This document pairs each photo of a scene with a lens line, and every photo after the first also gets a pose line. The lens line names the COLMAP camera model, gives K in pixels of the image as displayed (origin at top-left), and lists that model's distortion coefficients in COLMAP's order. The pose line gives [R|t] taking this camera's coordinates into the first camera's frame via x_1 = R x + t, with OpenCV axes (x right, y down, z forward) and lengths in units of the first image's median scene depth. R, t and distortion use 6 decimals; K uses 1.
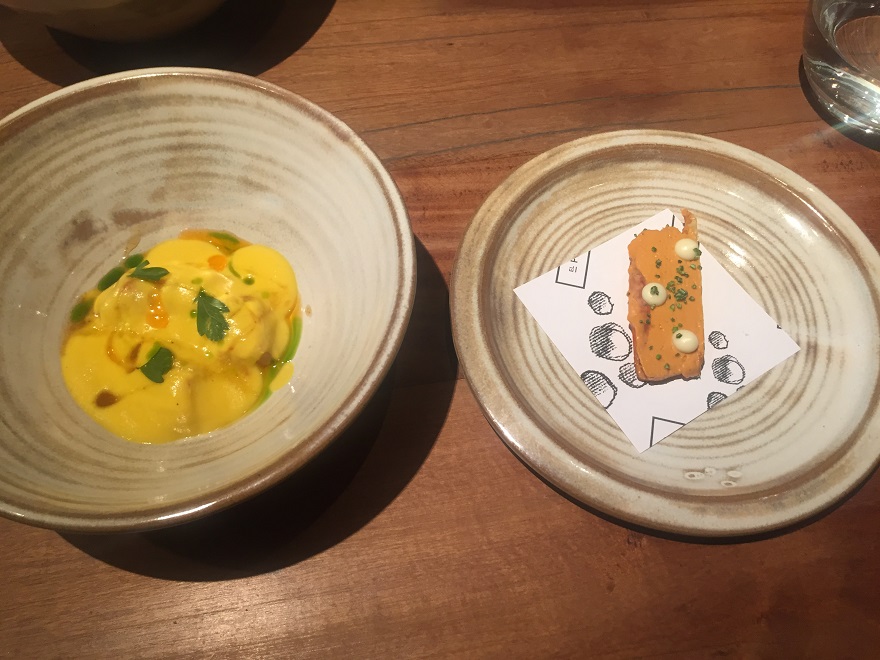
lens RADIAL K [[728.5, 0, 446.8], [0, 728.5, 324.8], [0, 0, 1]] dist [0.054509, -0.089880]
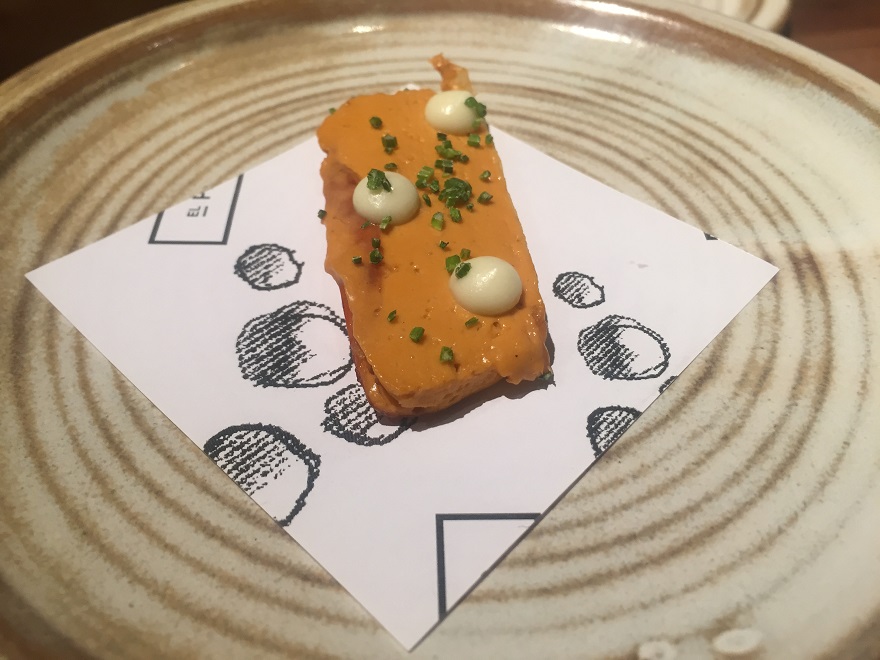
lens RADIAL K [[728.5, 0, 458.3], [0, 728.5, 341.4], [0, 0, 1]] dist [0.054509, -0.089880]
pose [[0.968380, -0.185543, 0.166773, 0.244079], [0.225144, 0.937925, -0.263832, 0.135337], [-0.107468, 0.293038, 0.950042, 0.660222]]
